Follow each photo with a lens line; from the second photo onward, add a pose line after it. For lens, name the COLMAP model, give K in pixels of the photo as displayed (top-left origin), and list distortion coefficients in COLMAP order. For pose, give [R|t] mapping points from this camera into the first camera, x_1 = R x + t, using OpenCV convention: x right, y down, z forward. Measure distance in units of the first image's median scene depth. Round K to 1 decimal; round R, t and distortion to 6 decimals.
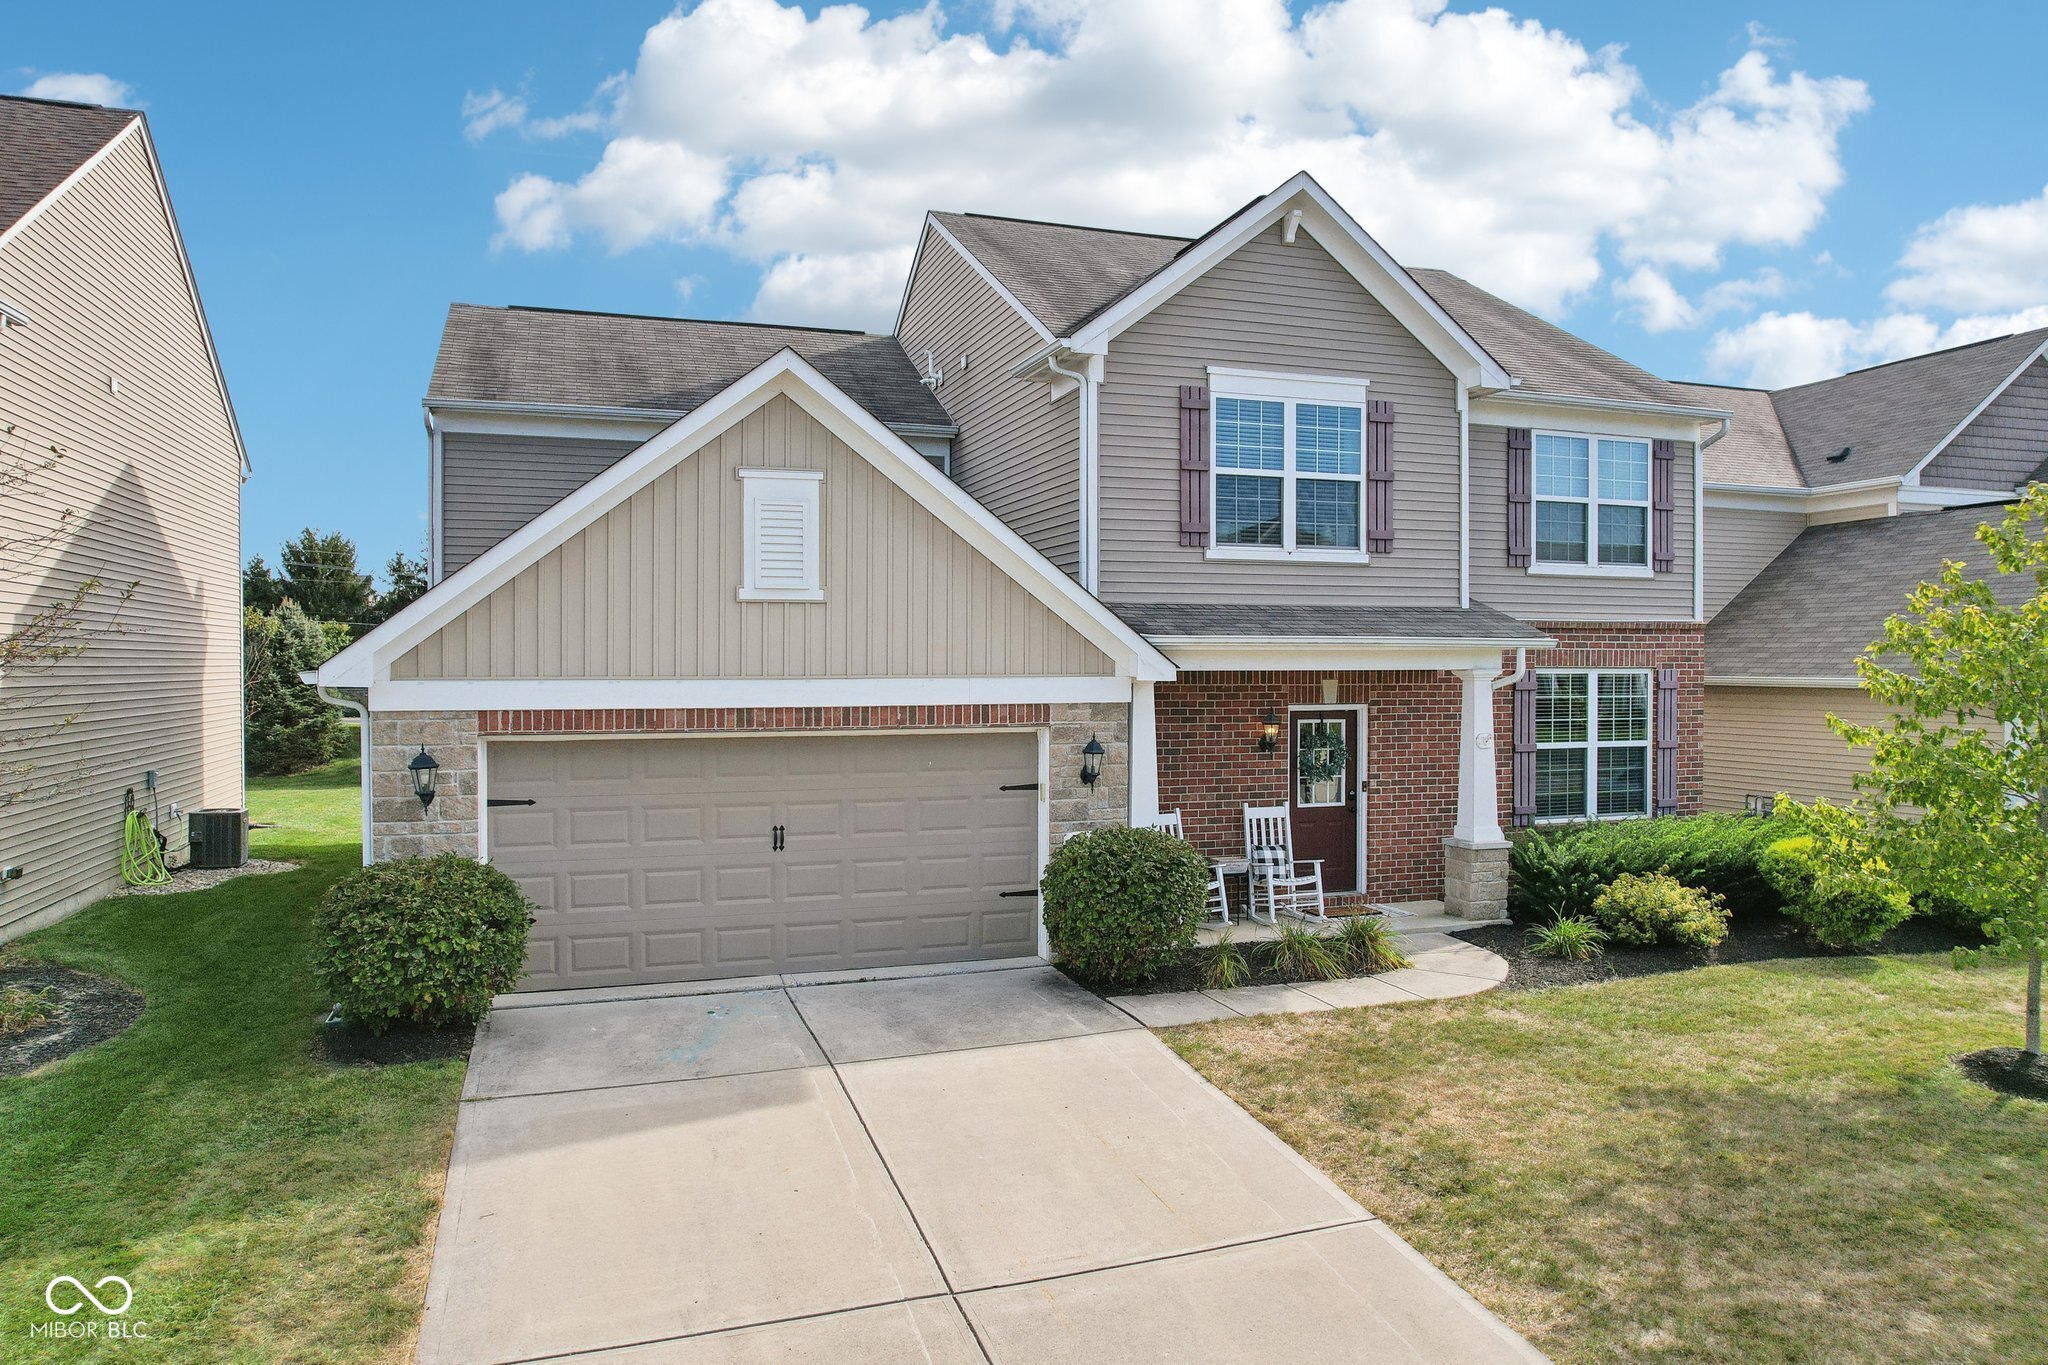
lens RADIAL K [[1359.2, 0, 1024.0], [0, 1359.2, 682.5], [0, 0, 1]] dist [-0.071398, 0.065037]
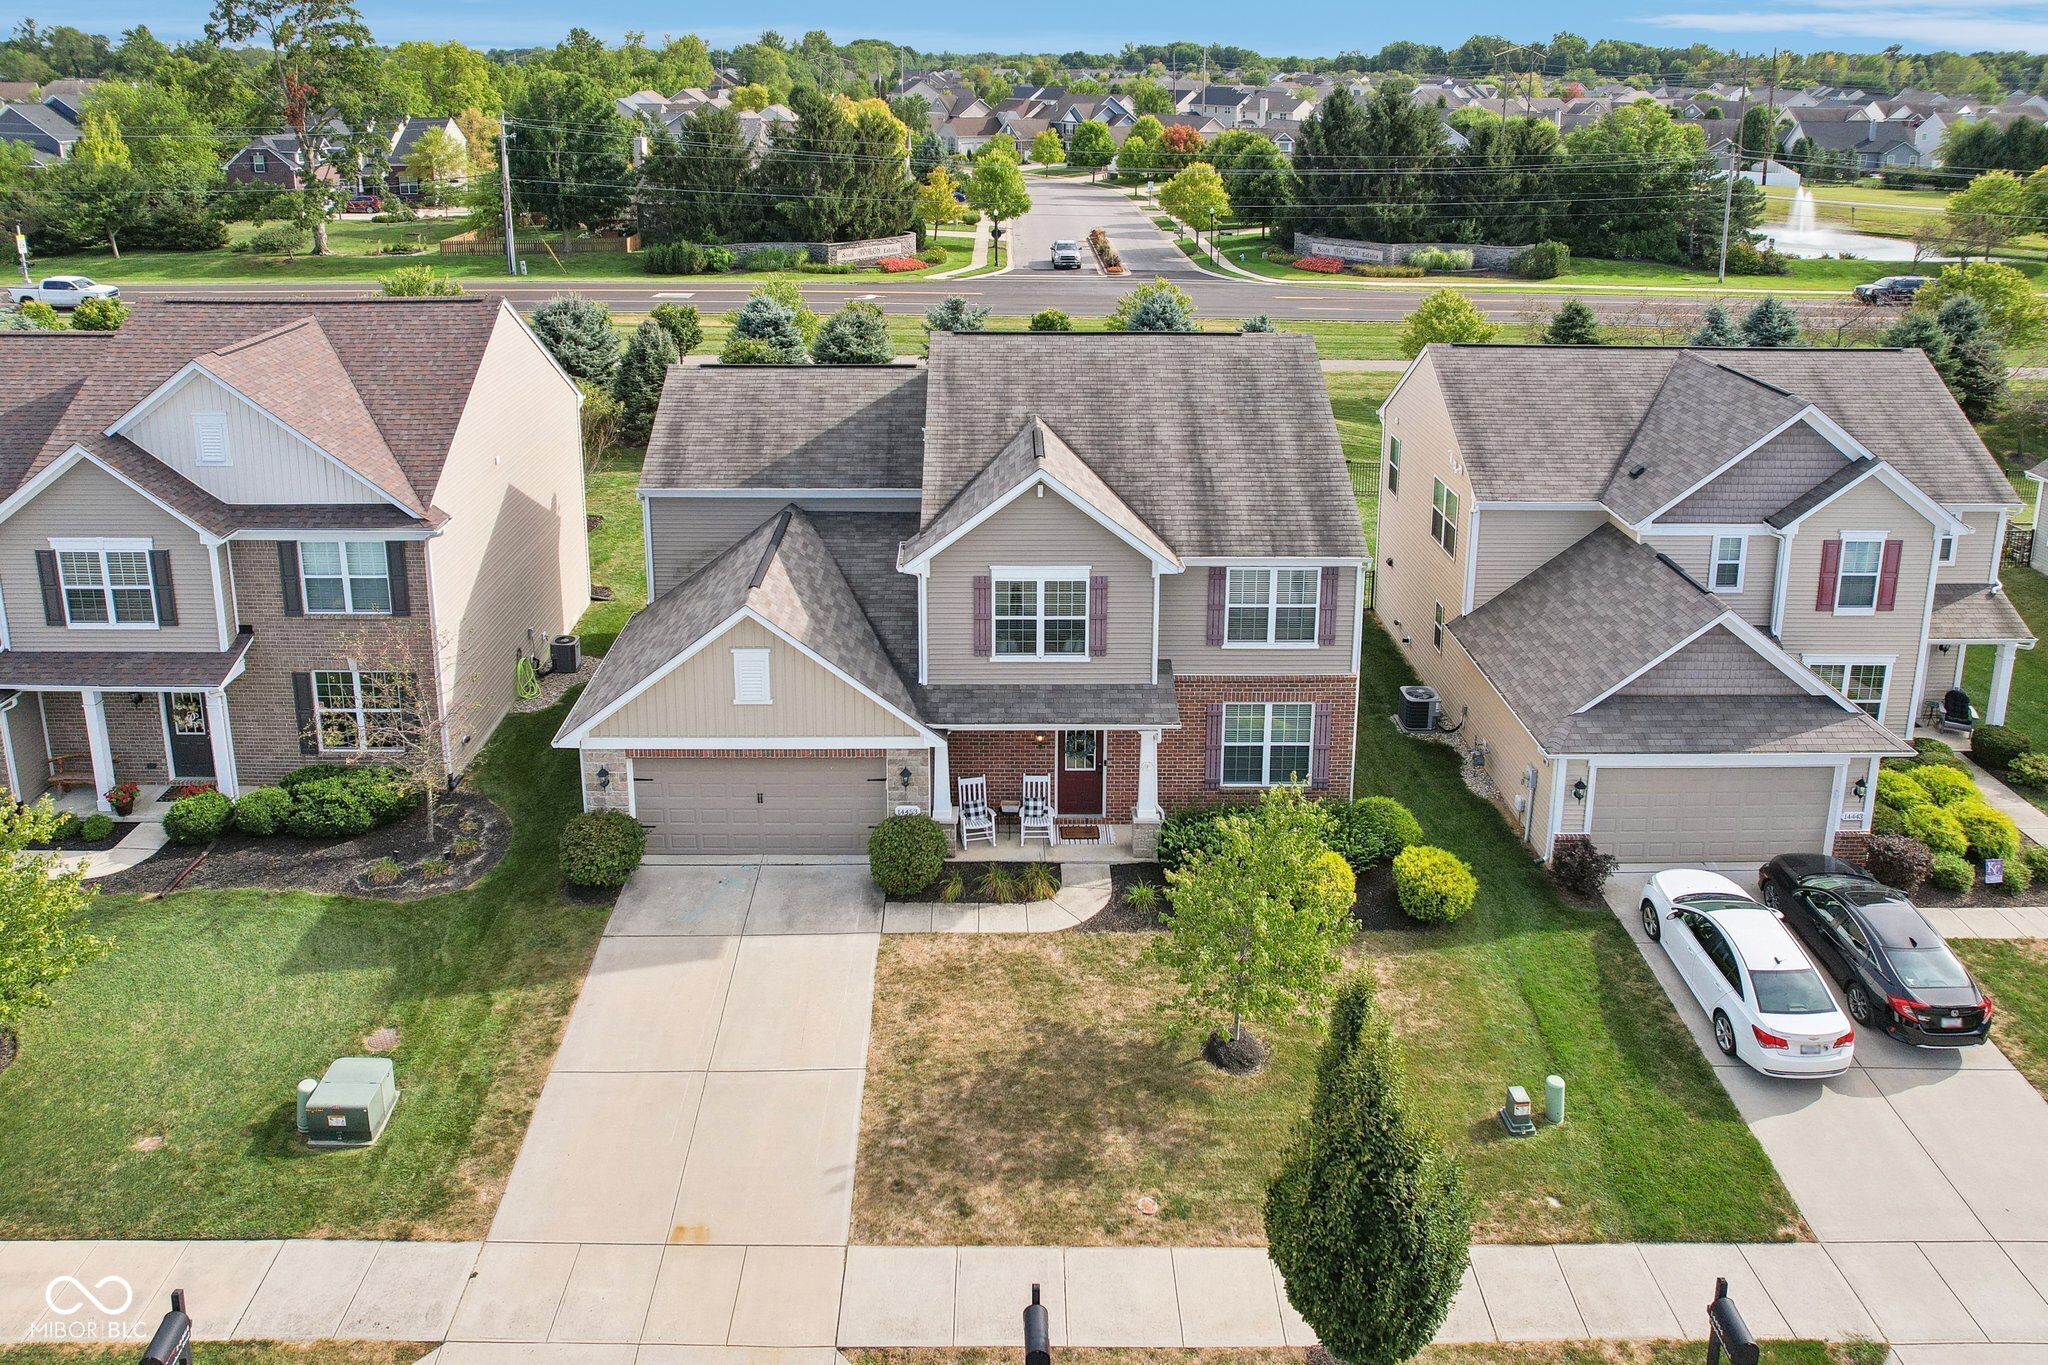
lens RADIAL K [[1454.0, 0, 997.4], [0, 1454.0, 356.1], [0, 0, 1]] dist [-0.010607, -0.003366]
pose [[0.945345, 0.069799, -0.318513, 0.812716], [-0.004004, 0.979232, 0.202703, -0.983391], [0.326046, -0.190349, 0.925992, -0.841464]]
